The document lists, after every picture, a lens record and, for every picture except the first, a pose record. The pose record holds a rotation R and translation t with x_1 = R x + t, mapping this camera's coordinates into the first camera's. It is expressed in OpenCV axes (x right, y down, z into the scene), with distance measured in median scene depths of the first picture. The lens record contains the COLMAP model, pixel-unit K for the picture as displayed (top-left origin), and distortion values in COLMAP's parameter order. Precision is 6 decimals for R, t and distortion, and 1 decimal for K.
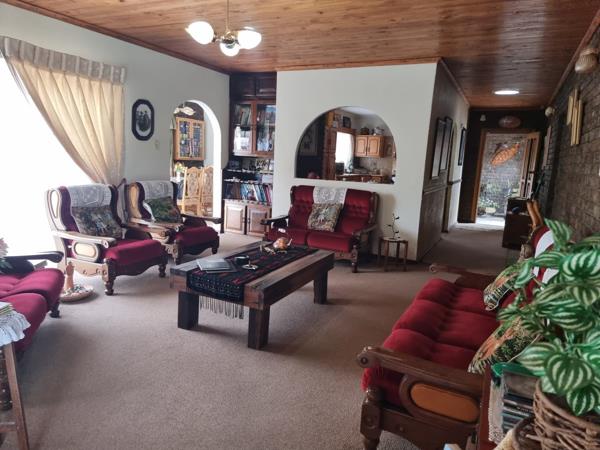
lens RADIAL K [[415.1, 0, 300.0], [0, 415.1, 225.0], [0, 0, 1]] dist [-0.001204, -0.000079]
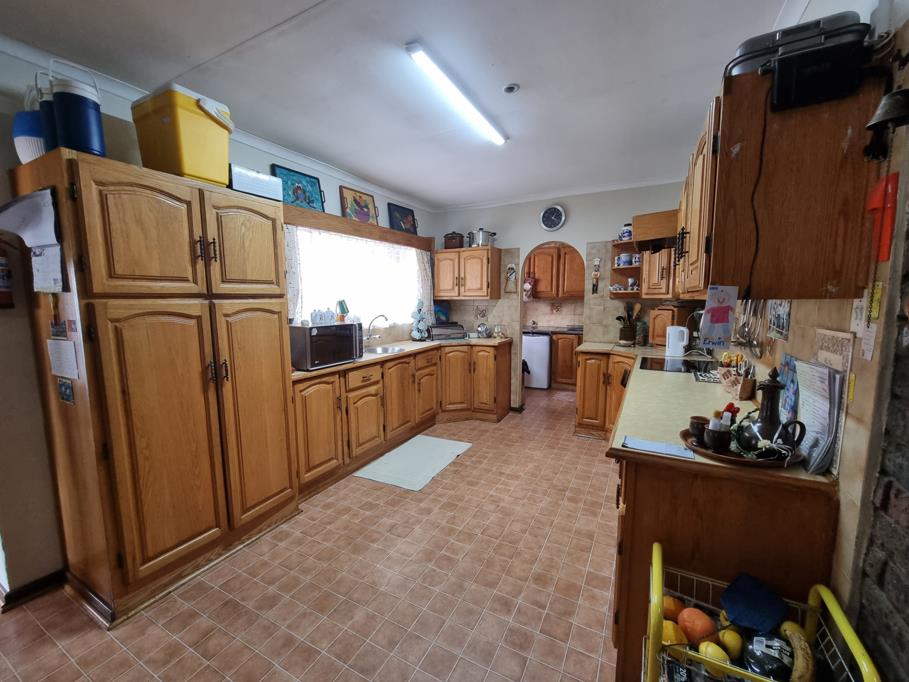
lens RADIAL K [[377.9, 0, 448.3], [0, 377.9, 343.5], [0, 0, 1]] dist [-0.001808, -0.000049]
pose [[0.997714, -0.052163, -0.042970, 0.162526], [0.049969, 0.997466, -0.050649, -0.099105], [0.045503, 0.048386, 0.997792, 0.612124]]
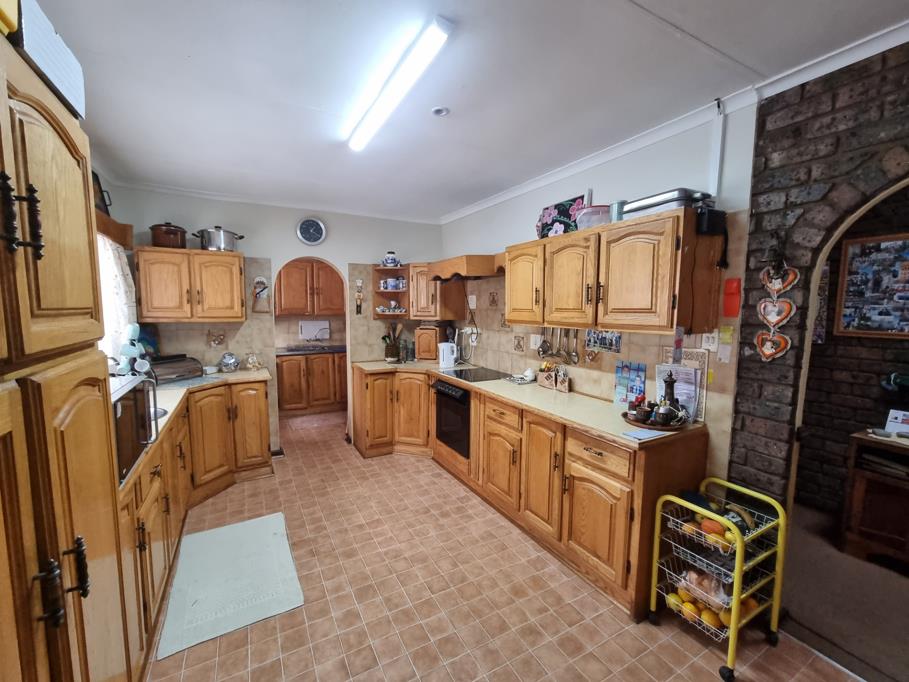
lens RADIAL K [[377.9, 0, 448.3], [0, 377.9, 343.5], [0, 0, 1]] dist [-0.001808, -0.000049]
pose [[0.576269, -0.122796, 0.807982, 0.044231], [0.159311, 0.986560, 0.036312, -0.128591], [-0.801582, 0.107795, 0.588087, 0.692255]]
